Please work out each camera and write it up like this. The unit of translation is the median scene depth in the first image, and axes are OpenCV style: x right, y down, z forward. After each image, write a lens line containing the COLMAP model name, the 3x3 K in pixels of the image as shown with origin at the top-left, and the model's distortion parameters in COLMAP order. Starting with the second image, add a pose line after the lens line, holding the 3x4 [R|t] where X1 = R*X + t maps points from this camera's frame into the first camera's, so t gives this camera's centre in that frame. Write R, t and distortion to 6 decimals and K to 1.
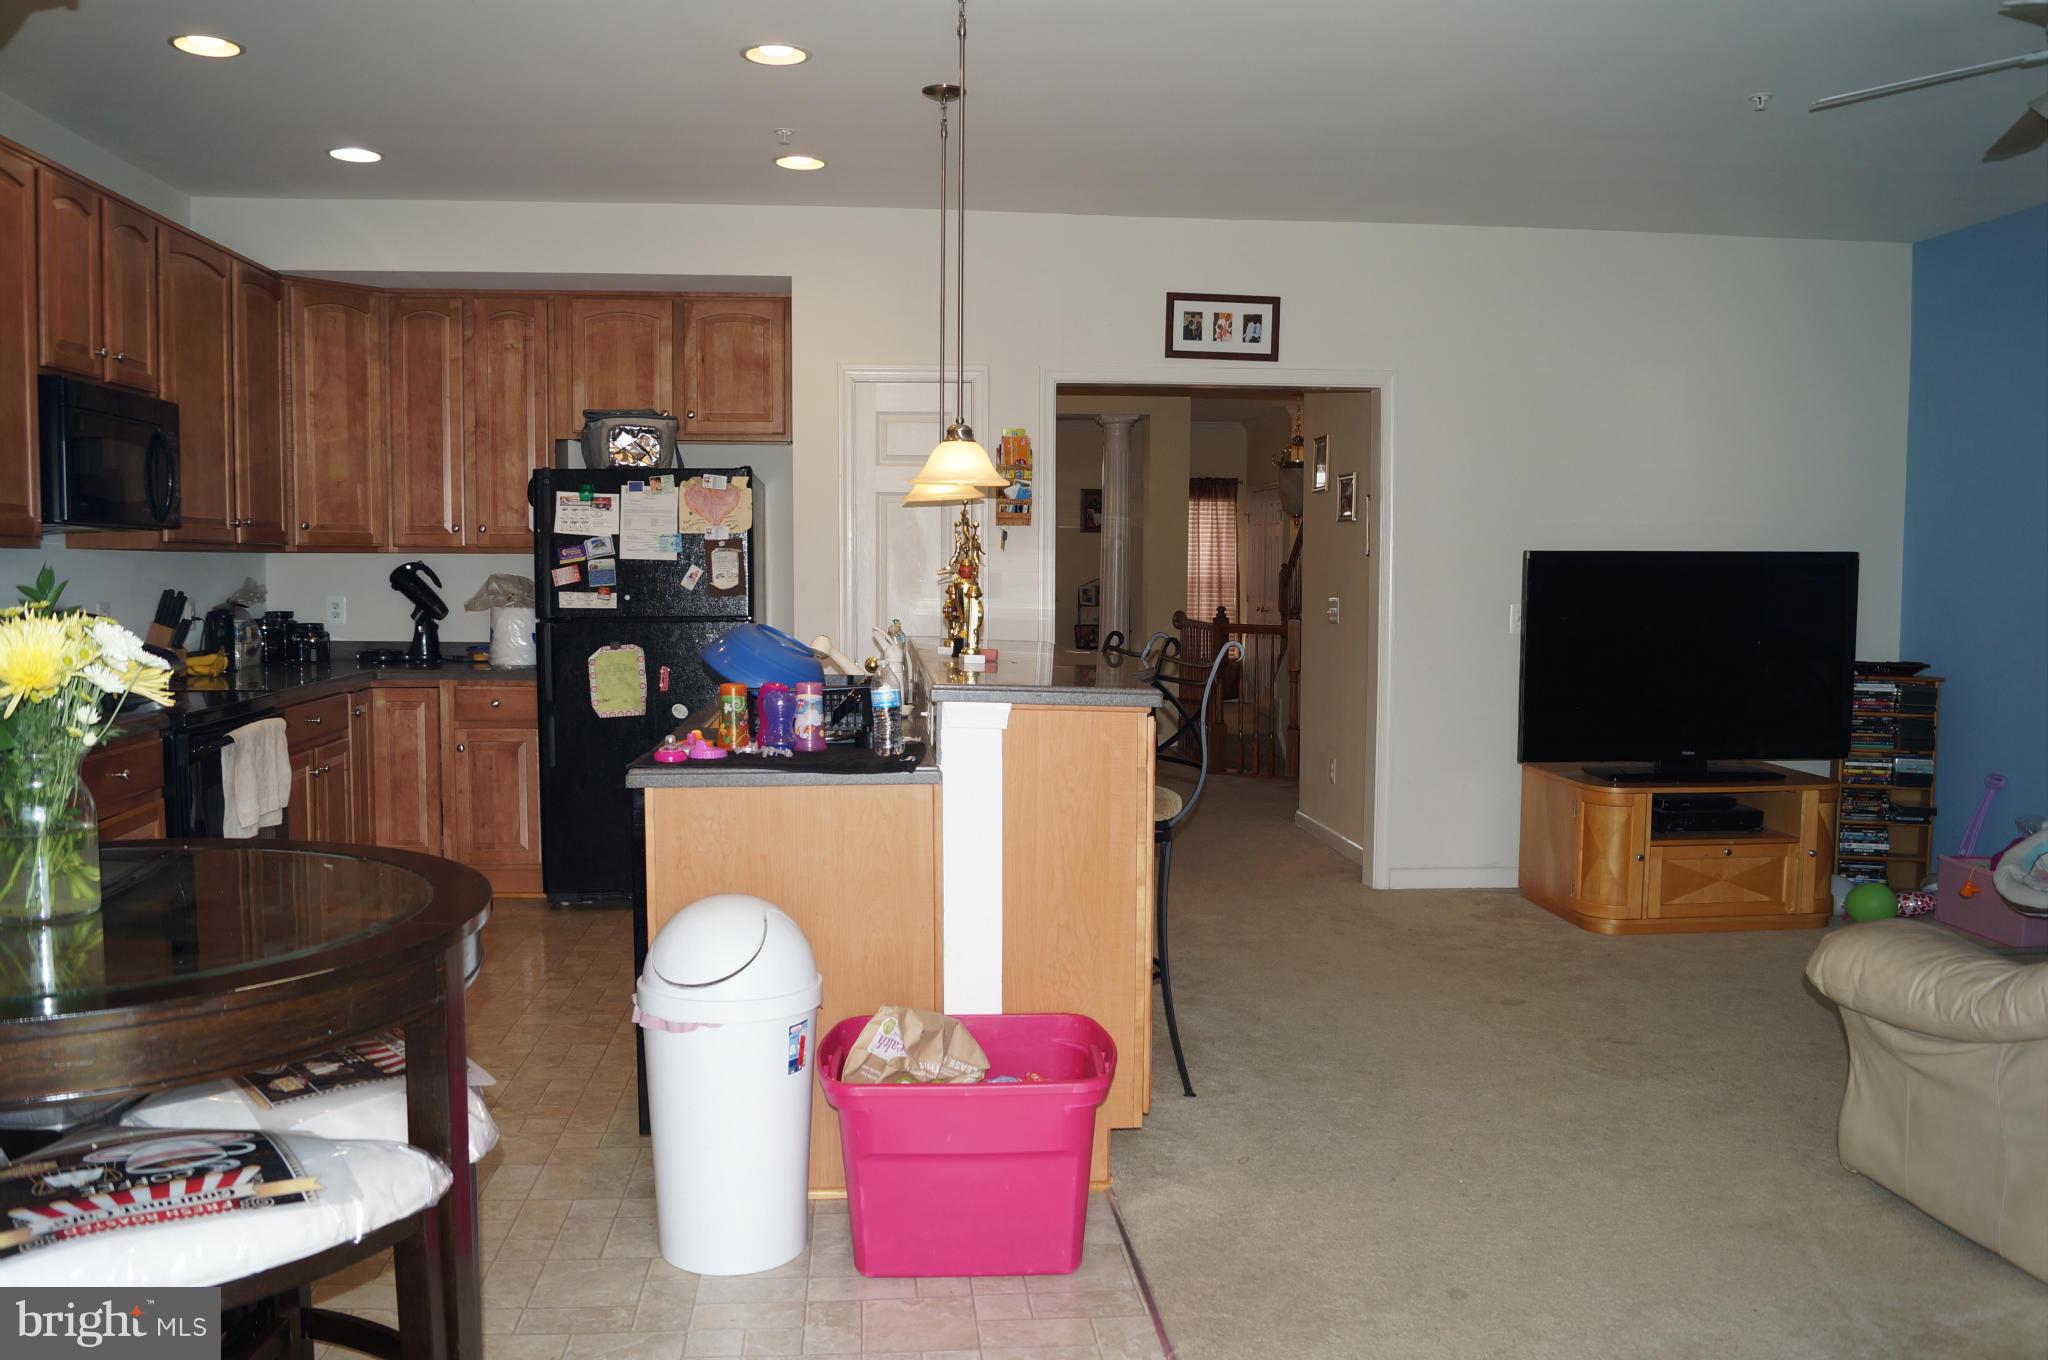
lens RADIAL K [[1599.0, 0, 1015.5], [0, 1599.0, 705.4], [0, 0, 1]] dist [-0.082149, 0.011828]
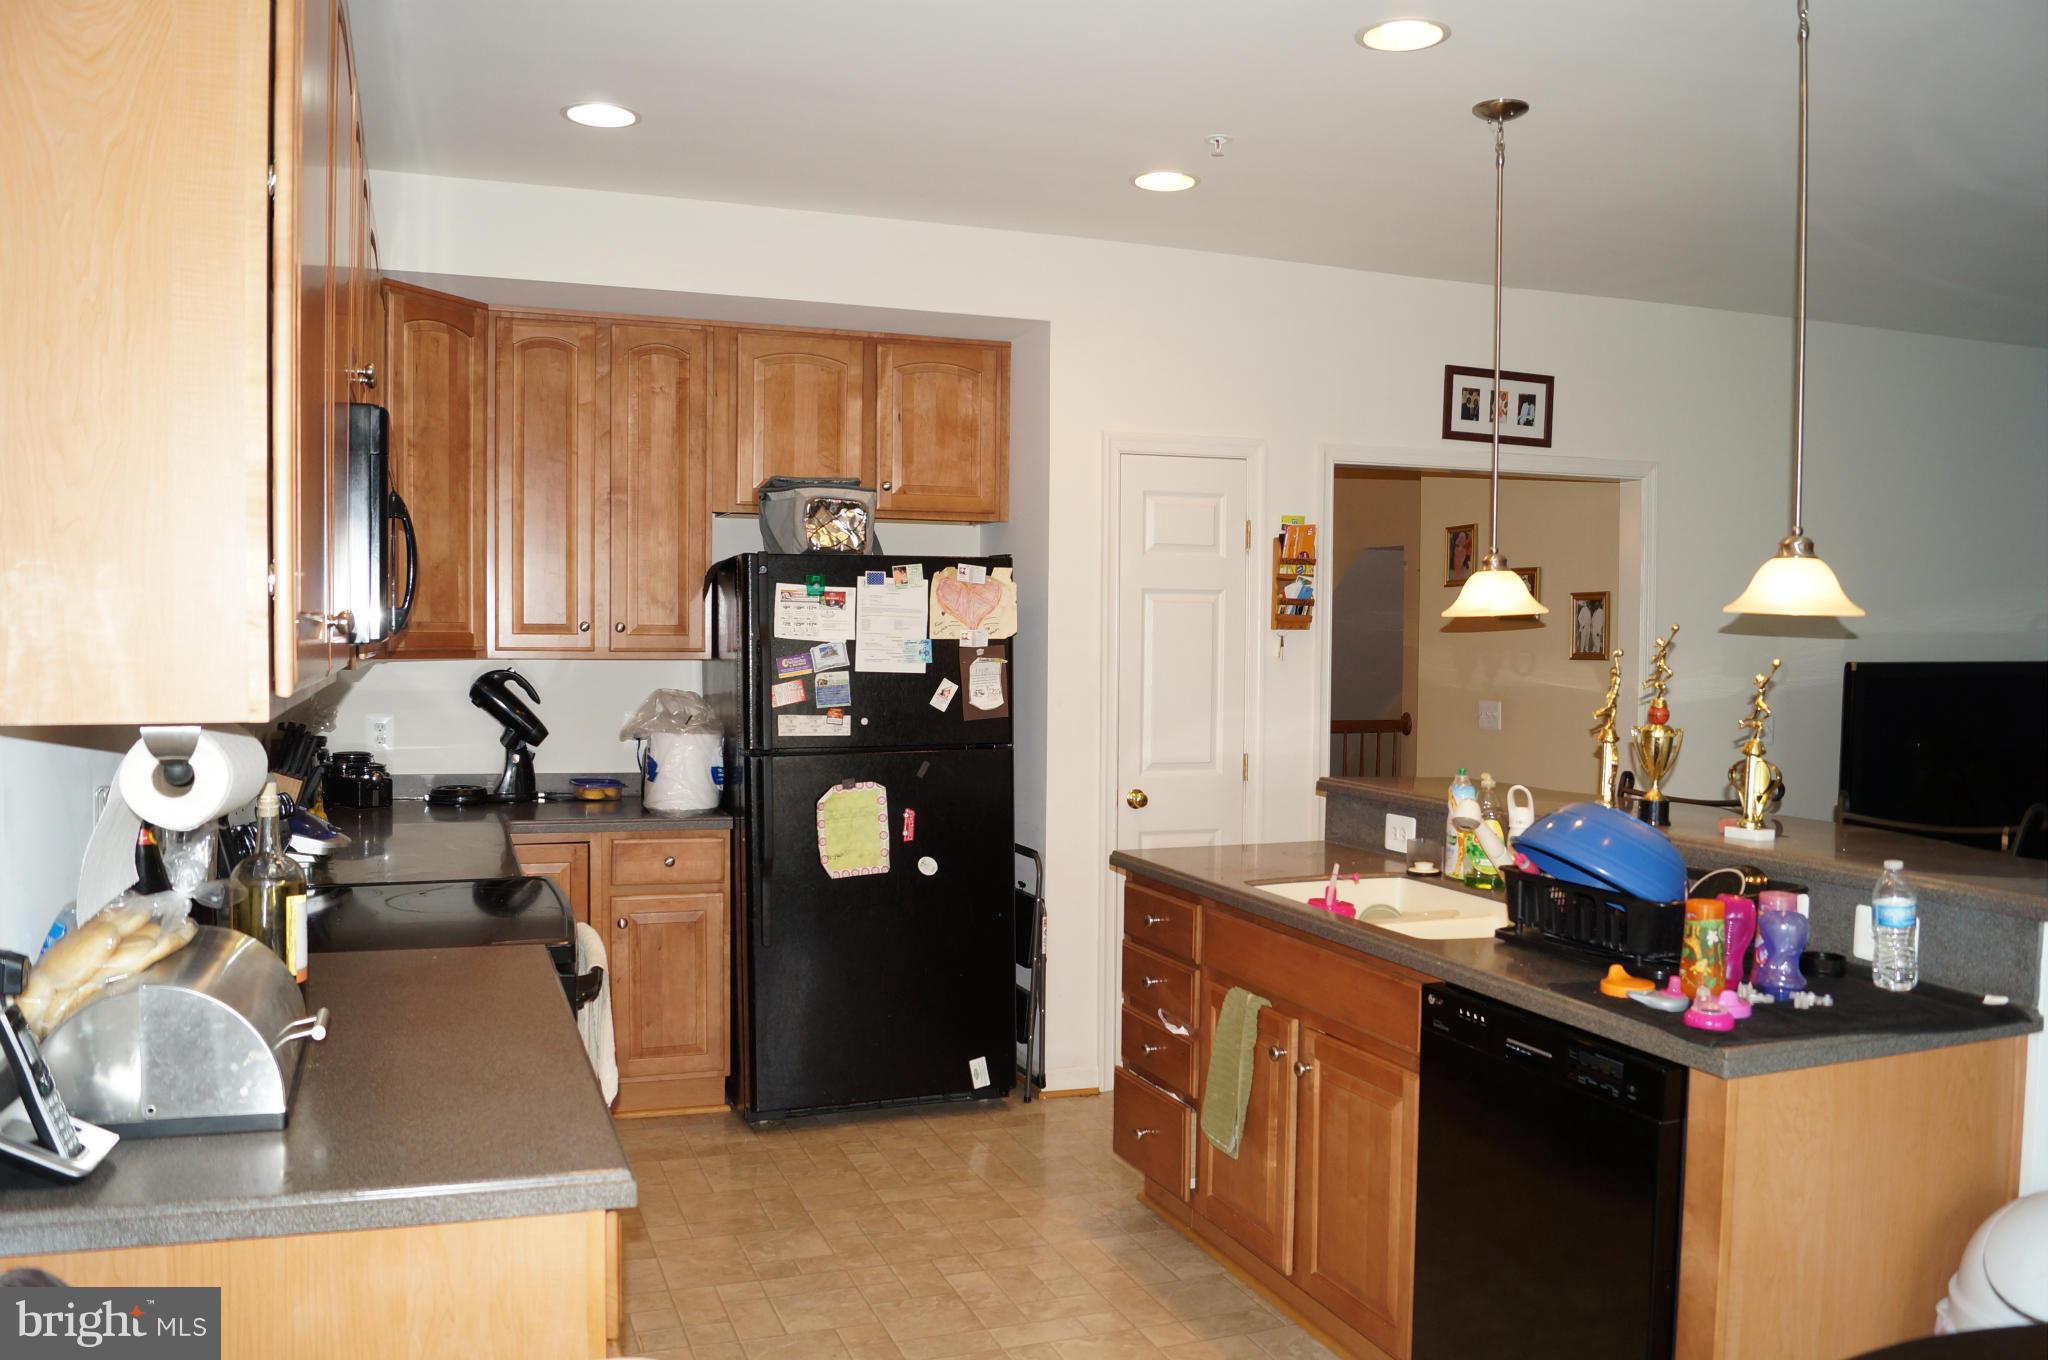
lens RADIAL K [[1599.0, 0, 1015.5], [0, 1599.0, 705.4], [0, 0, 1]] dist [-0.082149, 0.011828]
pose [[0.965799, -0.008337, 0.259157, -0.374128], [0.018407, 0.999166, -0.036454, -0.045935], [-0.258637, 0.039977, 0.965147, 0.232042]]
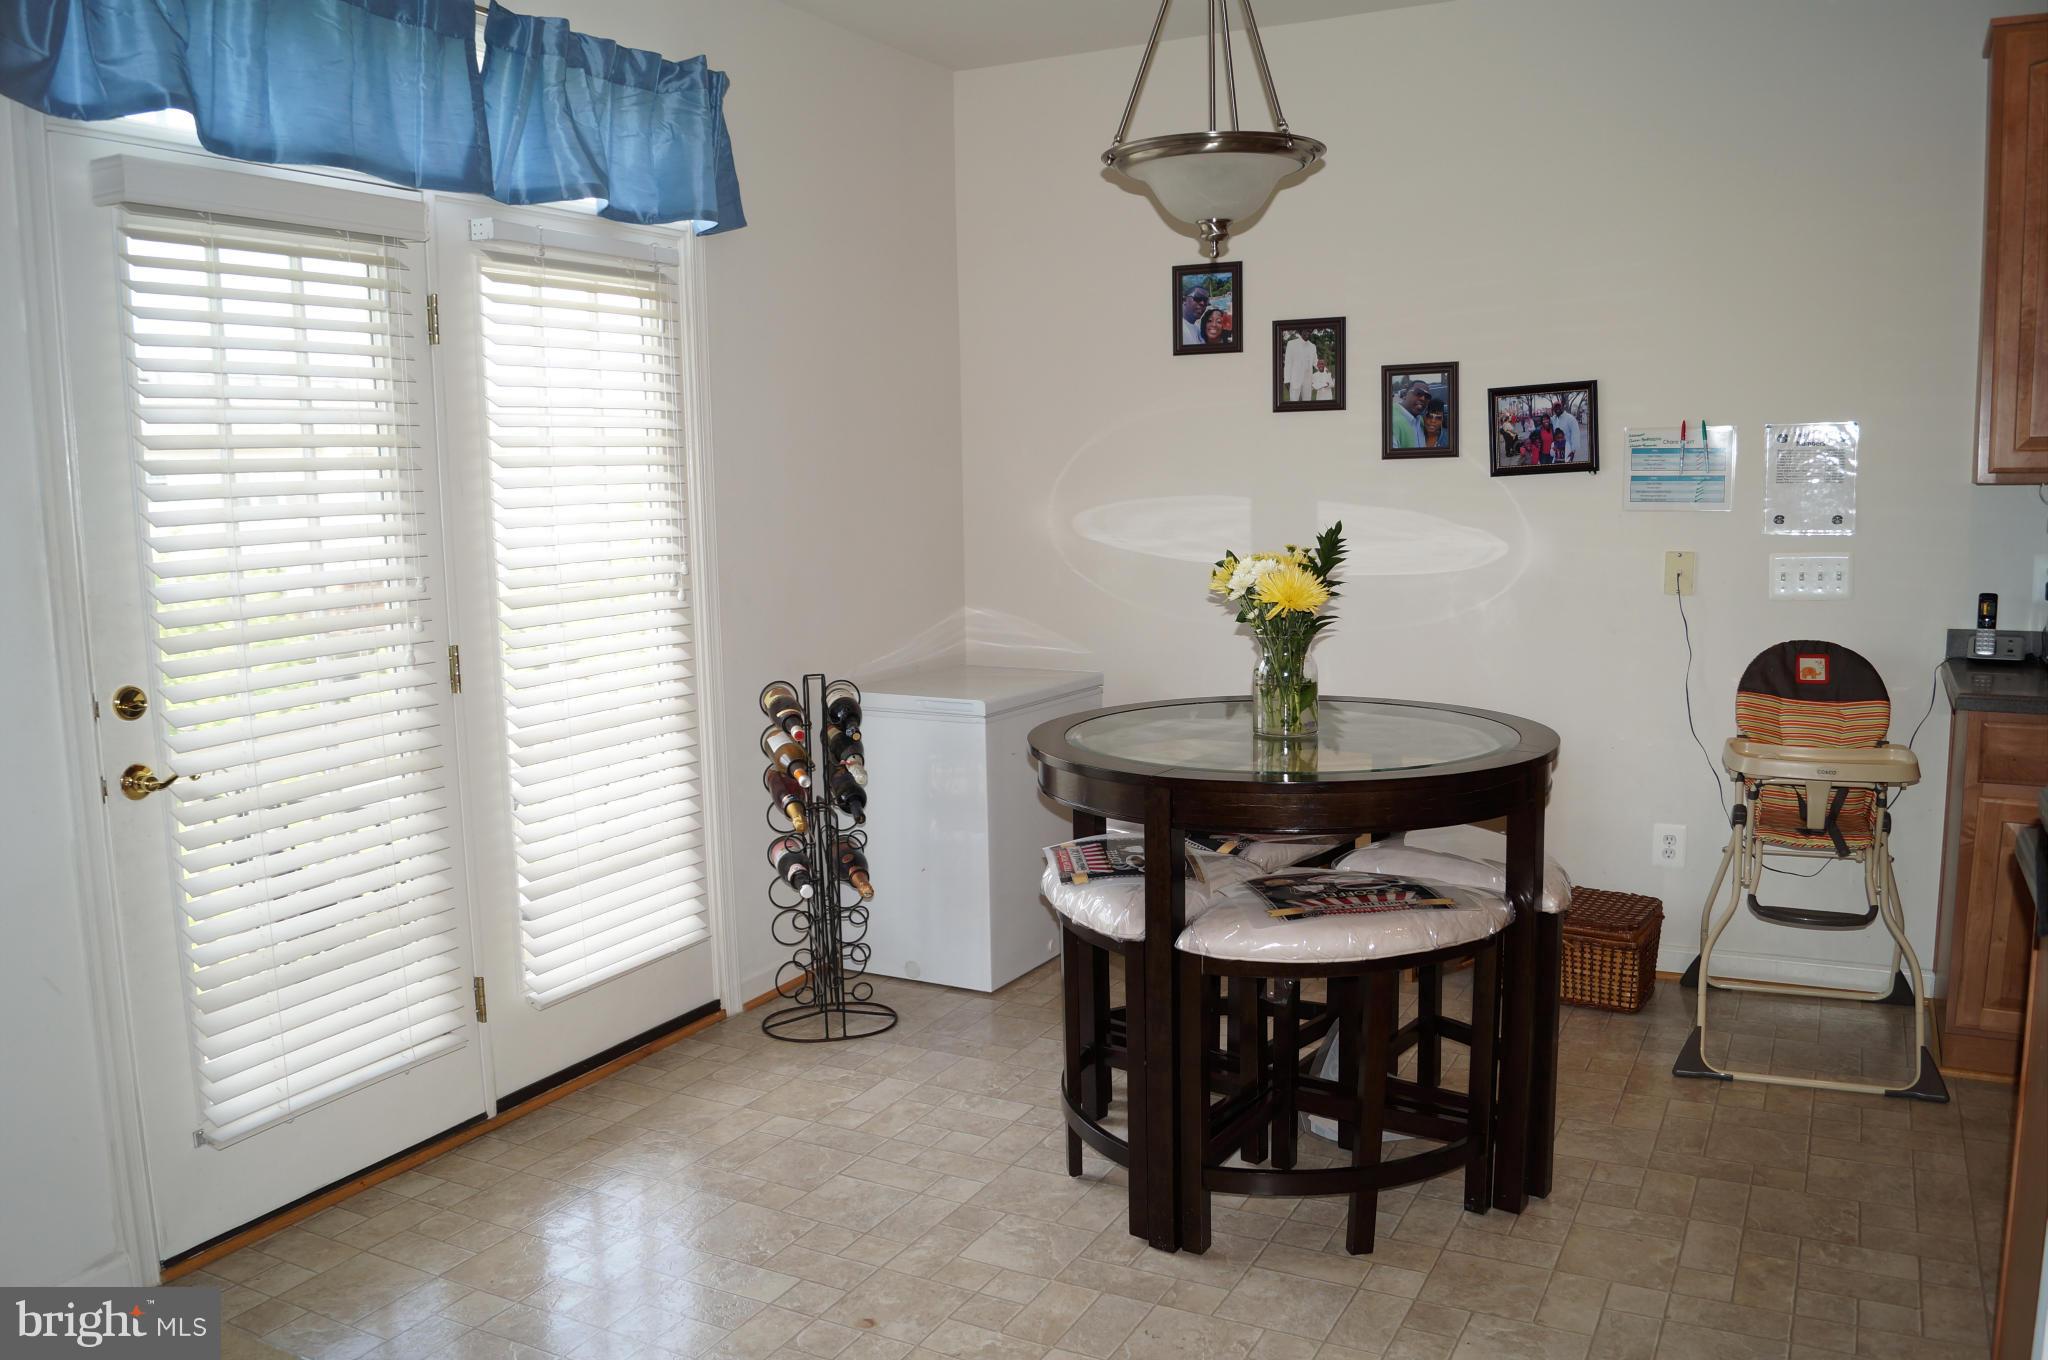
lens RADIAL K [[1599.0, 0, 1015.5], [0, 1599.0, 705.4], [0, 0, 1]] dist [-0.082149, 0.011828]
pose [[-0.543826, 0.122746, -0.830173, 0.295298], [-0.055011, 0.981904, 0.181216, -0.058707], [0.837393, 0.144218, -0.527232, 0.519845]]
